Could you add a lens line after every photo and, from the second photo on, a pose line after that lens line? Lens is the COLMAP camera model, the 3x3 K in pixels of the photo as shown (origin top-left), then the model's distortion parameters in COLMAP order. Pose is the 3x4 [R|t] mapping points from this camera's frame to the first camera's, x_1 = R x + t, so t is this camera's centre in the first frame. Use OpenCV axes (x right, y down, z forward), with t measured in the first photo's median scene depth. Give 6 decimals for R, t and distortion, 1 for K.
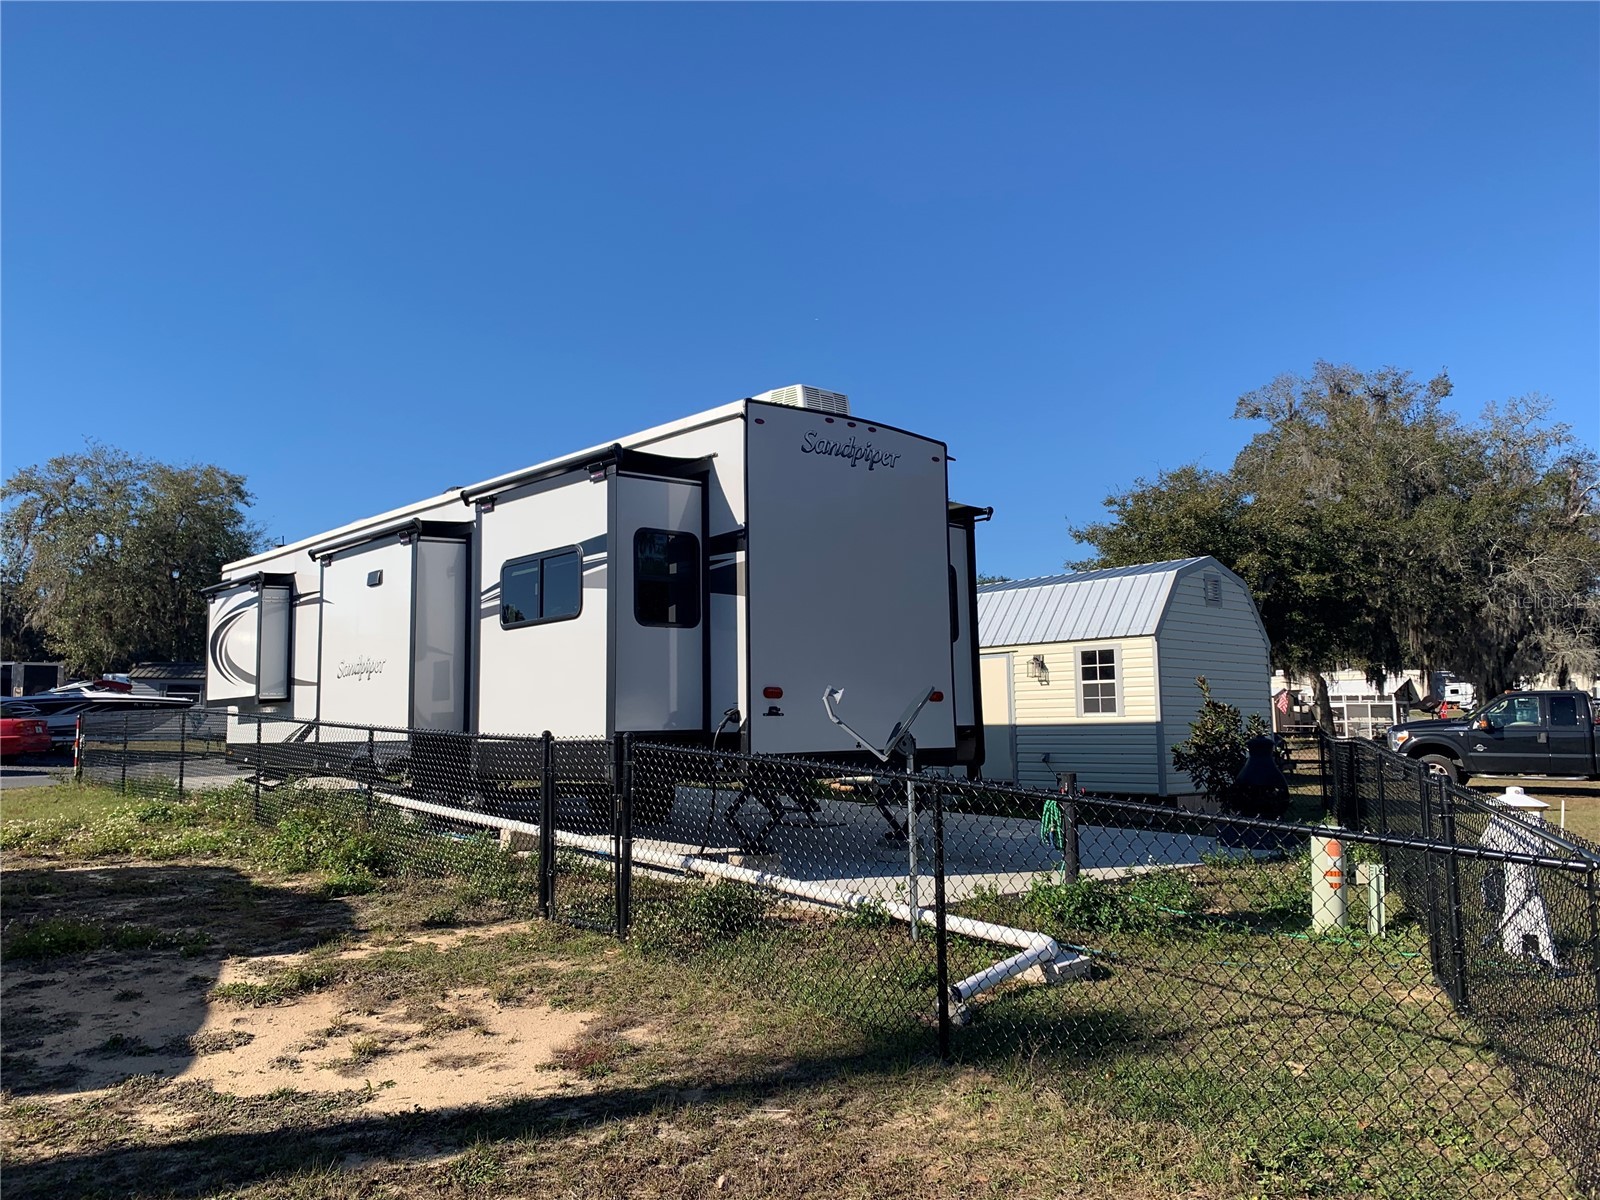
lens RADIAL K [[1209.8, 0, 792.5], [0, 1209.8, 598.8], [0, 0, 1]] dist [0.054384, 0.001937]
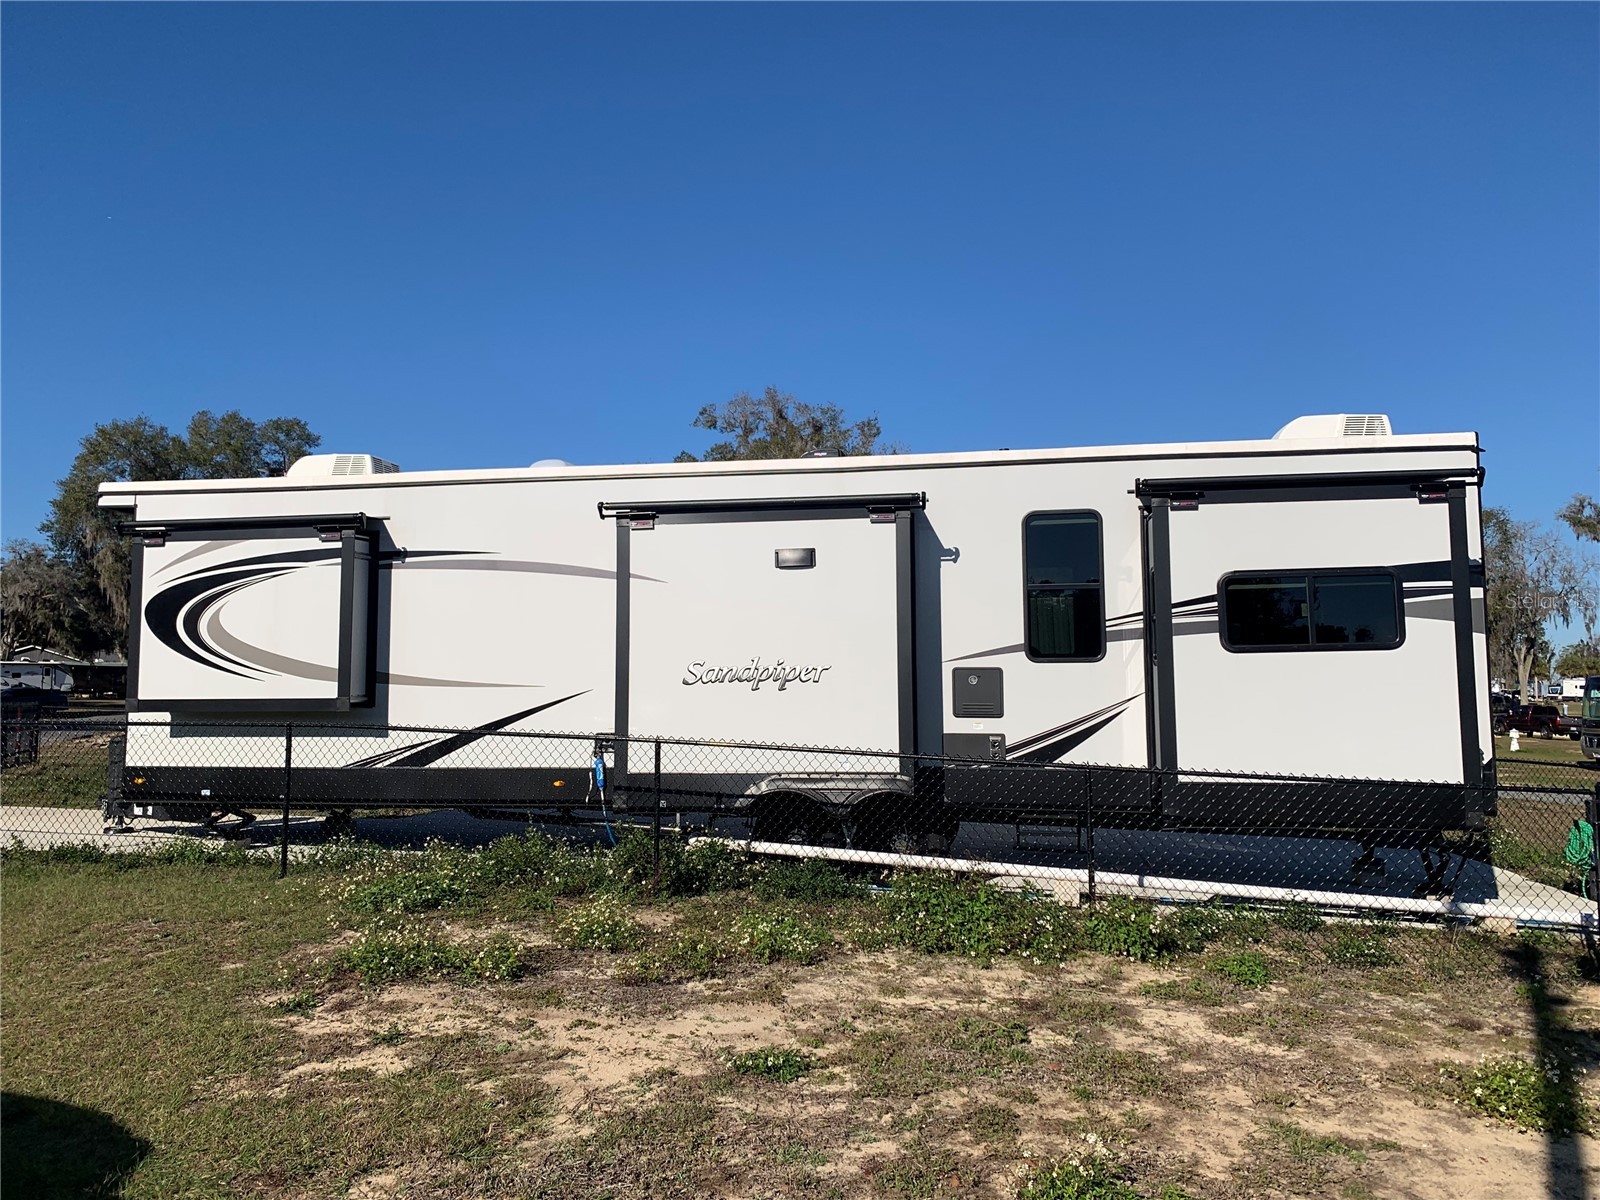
lens RADIAL K [[1209.8, 0, 801.4], [0, 1209.8, 600.5], [0, 0, 1]] dist [0.054384, 0.001937]
pose [[0.784441, 0.061773, 0.617119, -0.812371], [-0.074420, 0.997213, -0.005222, 0.013364], [-0.615722, -0.041830, 0.786853, 0.402693]]
